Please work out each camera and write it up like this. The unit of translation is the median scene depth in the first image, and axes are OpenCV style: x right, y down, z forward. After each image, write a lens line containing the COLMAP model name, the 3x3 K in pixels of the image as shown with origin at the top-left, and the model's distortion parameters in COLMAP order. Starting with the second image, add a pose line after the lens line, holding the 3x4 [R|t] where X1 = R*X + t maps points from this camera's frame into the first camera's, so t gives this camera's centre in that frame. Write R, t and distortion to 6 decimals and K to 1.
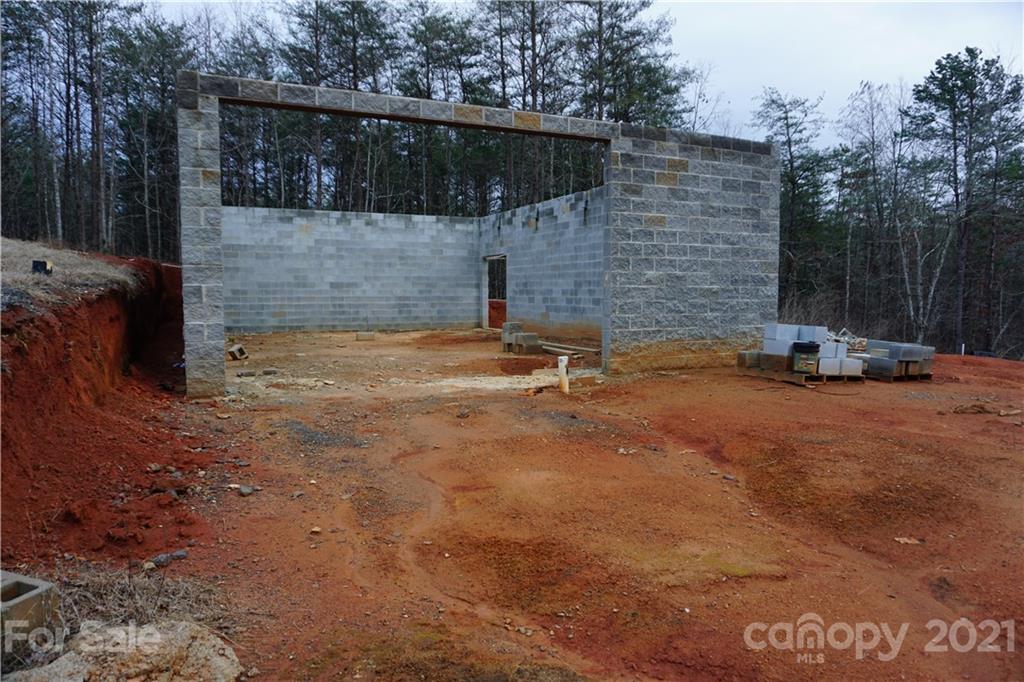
lens RADIAL K [[691.6, 0, 512.1], [0, 691.6, 345.8], [0, 0, 1]] dist [-0.029049, 0.006111]
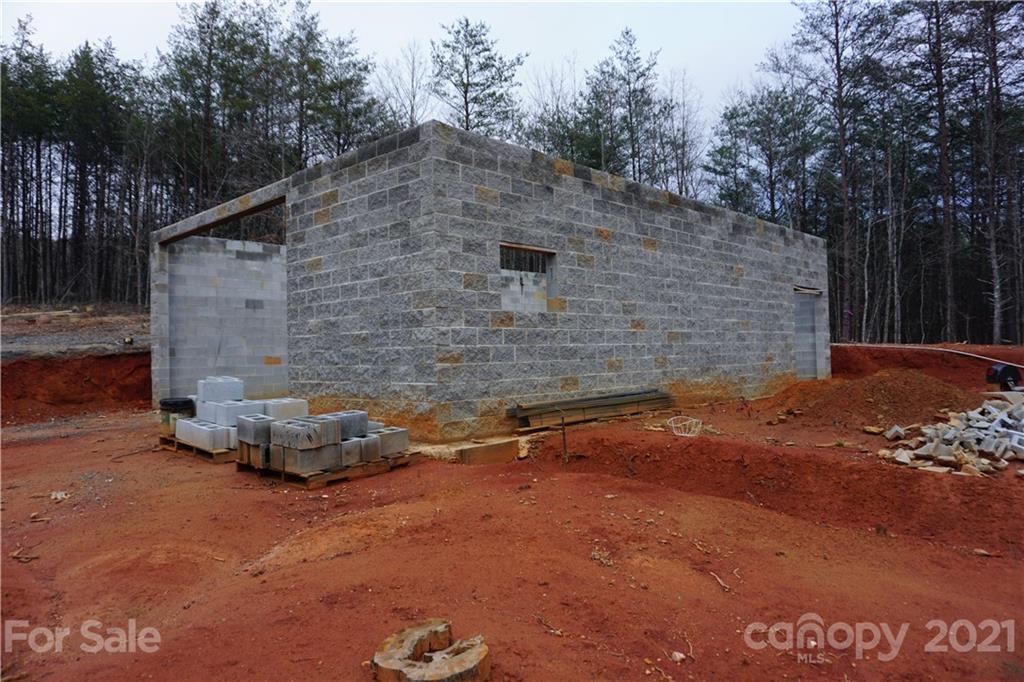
lens RADIAL K [[691.6, 0, 512.2], [0, 691.6, 340.8], [0, 0, 1]] dist [-0.029049, 0.006111]
pose [[0.338376, -0.022727, -0.940736, 1.113076], [-0.041720, 0.998363, -0.039125, -0.051790], [0.940086, 0.052487, 0.336874, 0.900526]]
